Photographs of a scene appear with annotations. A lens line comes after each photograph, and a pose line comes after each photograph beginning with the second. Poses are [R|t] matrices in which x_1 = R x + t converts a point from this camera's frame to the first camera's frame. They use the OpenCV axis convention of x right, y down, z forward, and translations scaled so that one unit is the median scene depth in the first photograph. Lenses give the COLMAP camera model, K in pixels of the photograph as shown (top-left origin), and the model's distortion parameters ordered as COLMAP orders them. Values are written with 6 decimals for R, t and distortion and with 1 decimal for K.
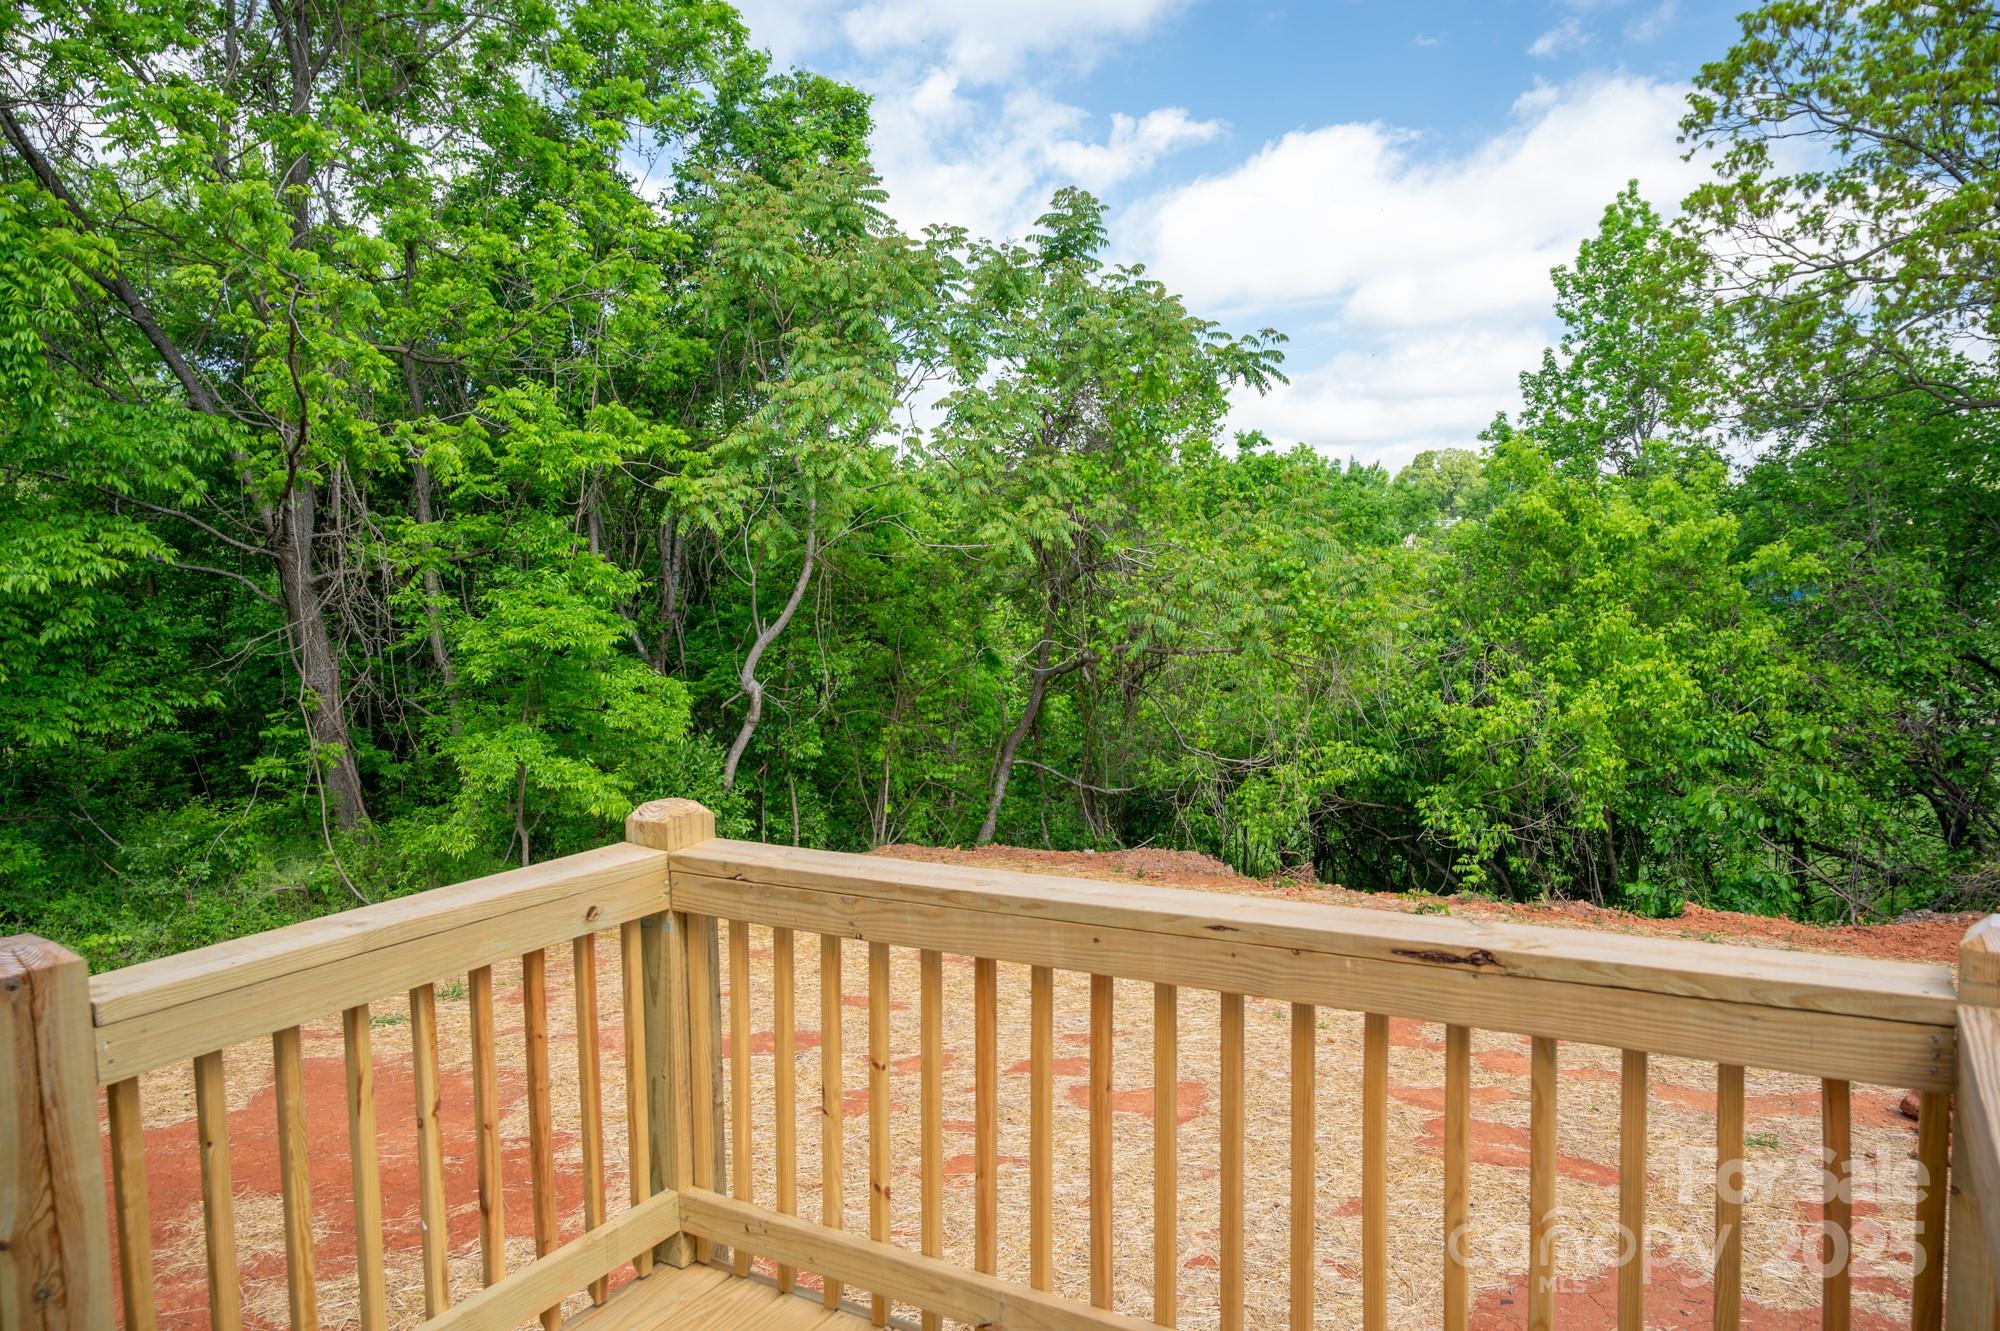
lens RADIAL K [[1380.0, 0, 1000.9], [0, 1380.0, 675.5], [0, 0, 1]] dist [0.000519, 0.001210]
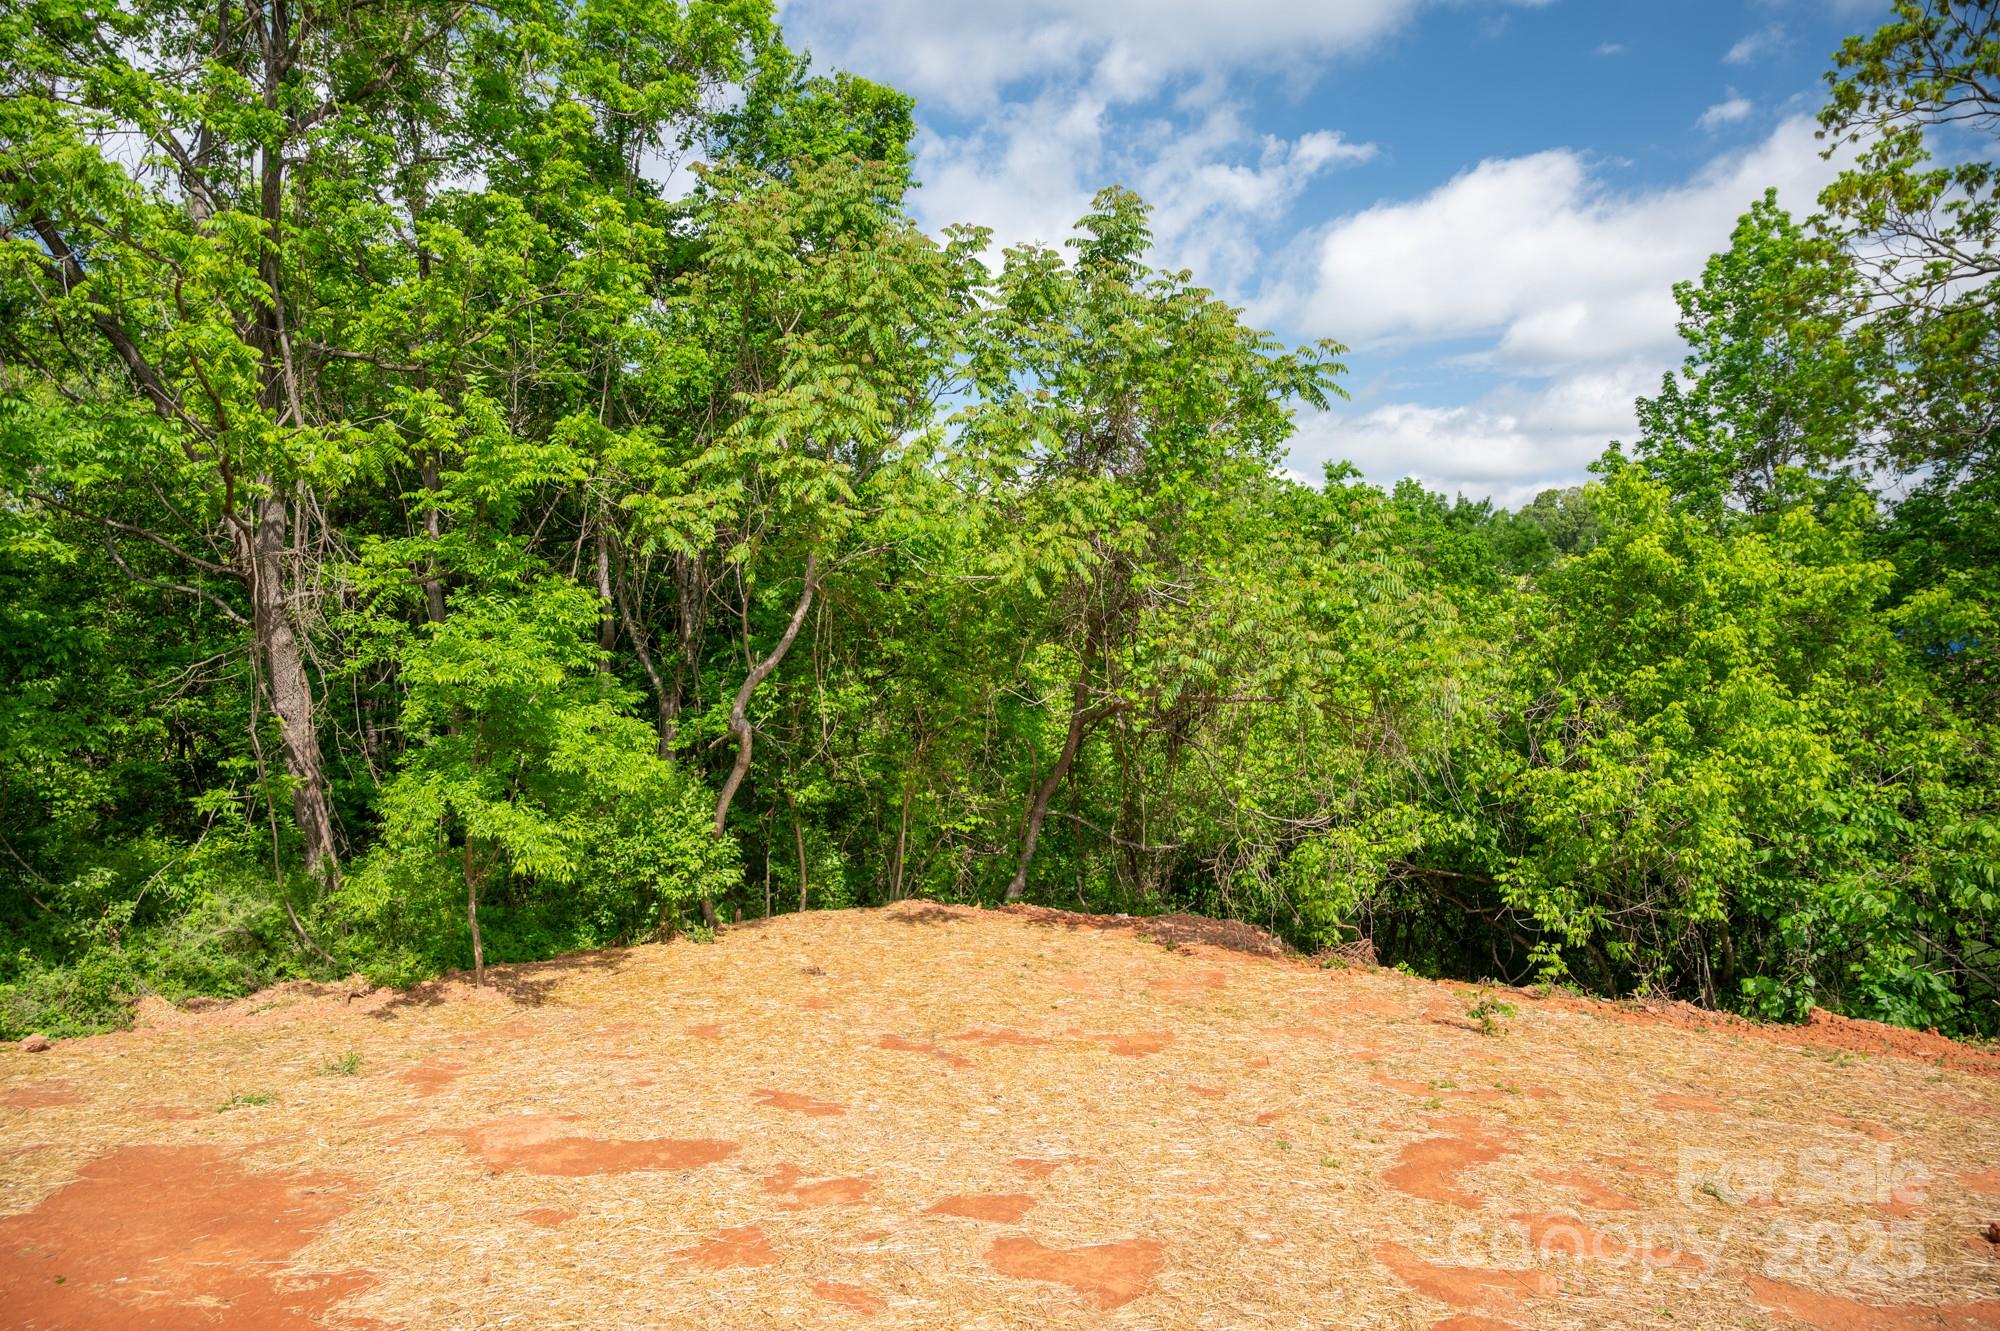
lens RADIAL K [[1368.5, 0, 995.0], [0, 1368.5, 670.4], [0, 0, 1]] dist [-0.002852, -0.000715]
pose [[0.995522, 0.022527, -0.091803, 0.060184], [-0.025127, 0.999313, -0.027259, -0.007711], [0.091126, 0.029444, 0.995404, 0.099913]]
